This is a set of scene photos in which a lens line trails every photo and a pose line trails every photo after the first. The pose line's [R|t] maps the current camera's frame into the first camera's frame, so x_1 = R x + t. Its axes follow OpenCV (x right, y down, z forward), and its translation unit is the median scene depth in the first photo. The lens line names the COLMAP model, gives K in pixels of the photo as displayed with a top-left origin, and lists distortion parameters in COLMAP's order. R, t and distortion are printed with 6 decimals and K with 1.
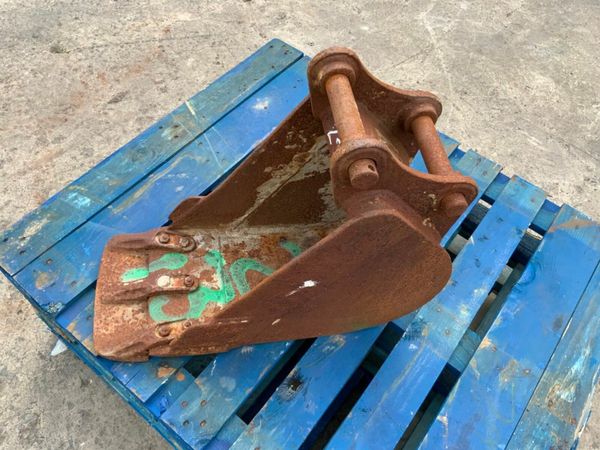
lens RADIAL K [[496.8, 0, 299.9], [0, 496.8, 226.8], [0, 0, 1]] dist [0.097781, -0.176879]
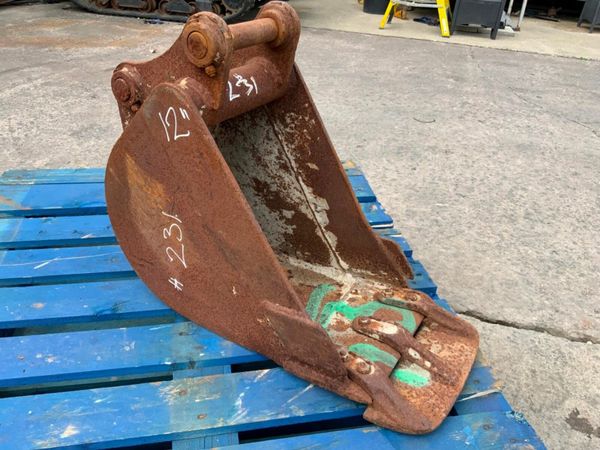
lens RADIAL K [[500.7, 0, 299.2], [0, 500.7, 227.0], [0, 0, 1]] dist [0.074641, -0.150681]
pose [[-0.750598, -0.450184, 0.483670, -0.454699], [0.472221, 0.146531, 0.869216, -0.678191], [-0.462180, 0.880831, 0.102601, 0.768673]]
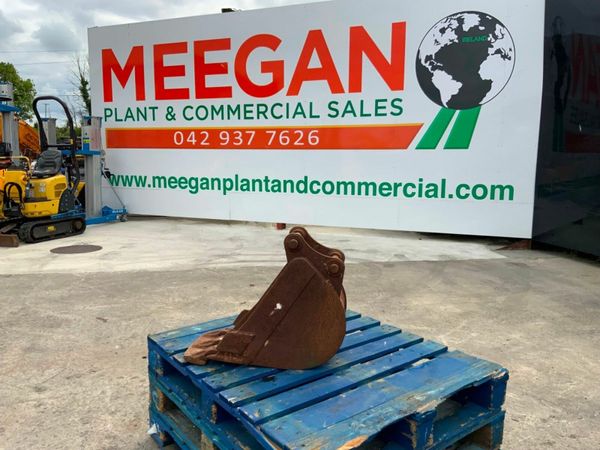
lens RADIAL K [[496.8, 0, 299.9], [0, 496.8, 226.8], [0, 0, 1]] dist [0.097781, -0.176879]
pose [[0.965714, -0.034031, -0.257368, 0.548700], [-0.170232, 0.665472, -0.726752, 1.164622], [0.196003, 0.745647, 0.636862, -0.567557]]
